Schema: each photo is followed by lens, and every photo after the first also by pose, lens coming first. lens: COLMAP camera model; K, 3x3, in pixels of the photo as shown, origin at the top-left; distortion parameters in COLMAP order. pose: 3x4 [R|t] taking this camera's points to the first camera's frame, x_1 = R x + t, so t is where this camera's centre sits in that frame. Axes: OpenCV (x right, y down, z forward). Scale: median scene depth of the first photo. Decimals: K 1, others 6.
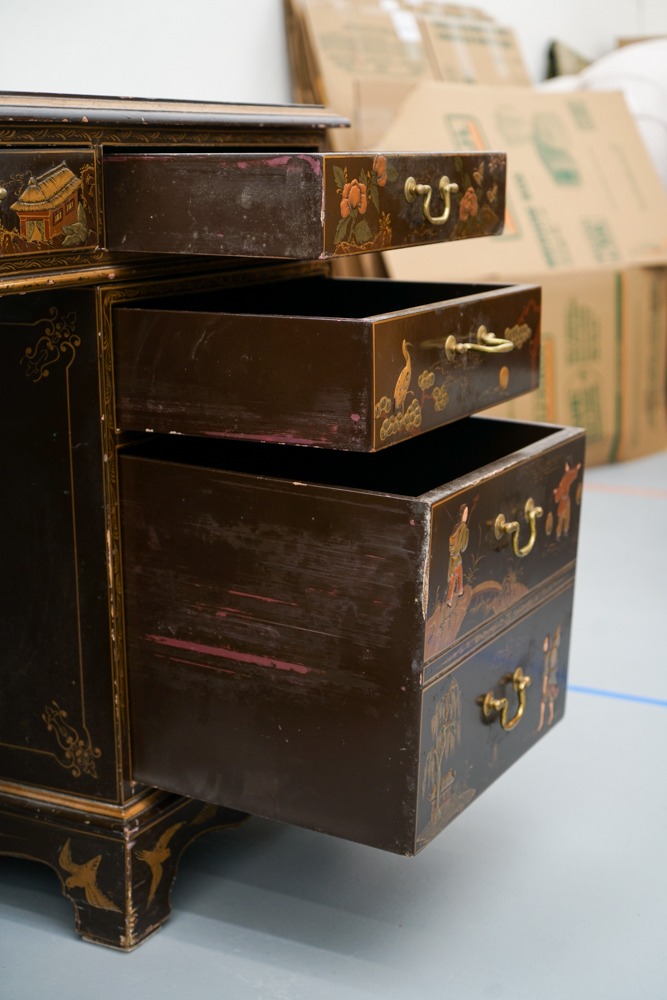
lens RADIAL K [[1510.9, 0, 333.5], [0, 1510.9, 500.0], [0, 0, 1]] dist [-0.024702, 0.012276]
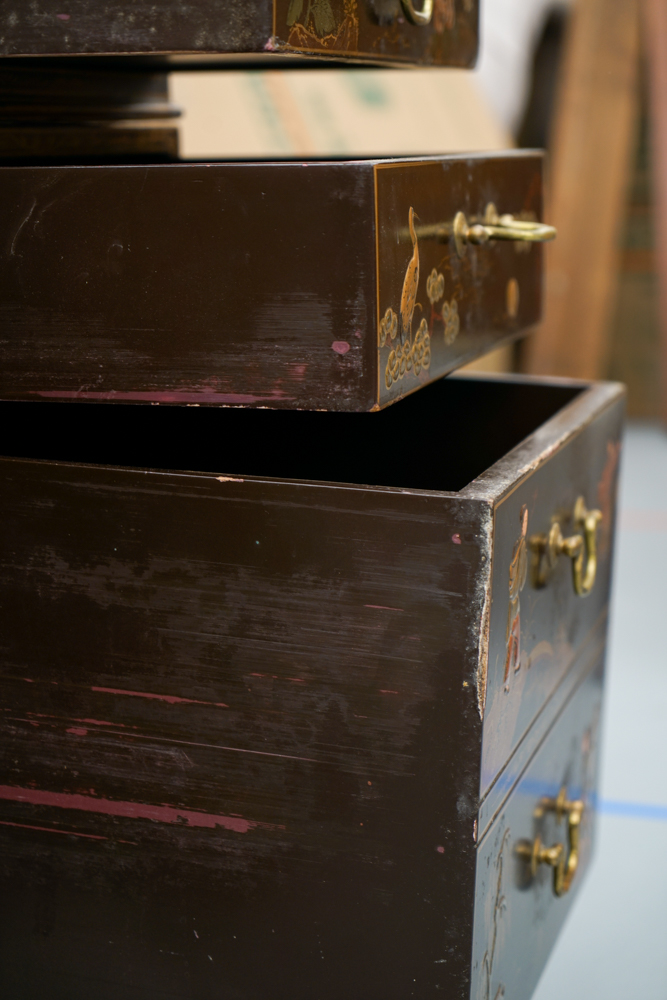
lens RADIAL K [[1801.5, 0, 307.3], [0, 1801.5, 476.3], [0, 0, 1]] dist [-0.034026, 0.176121]
pose [[0.984208, -0.041335, 0.172121, -0.104378], [0.048666, 0.998069, -0.038588, 0.014215], [-0.170194, 0.046355, 0.984320, 0.364946]]
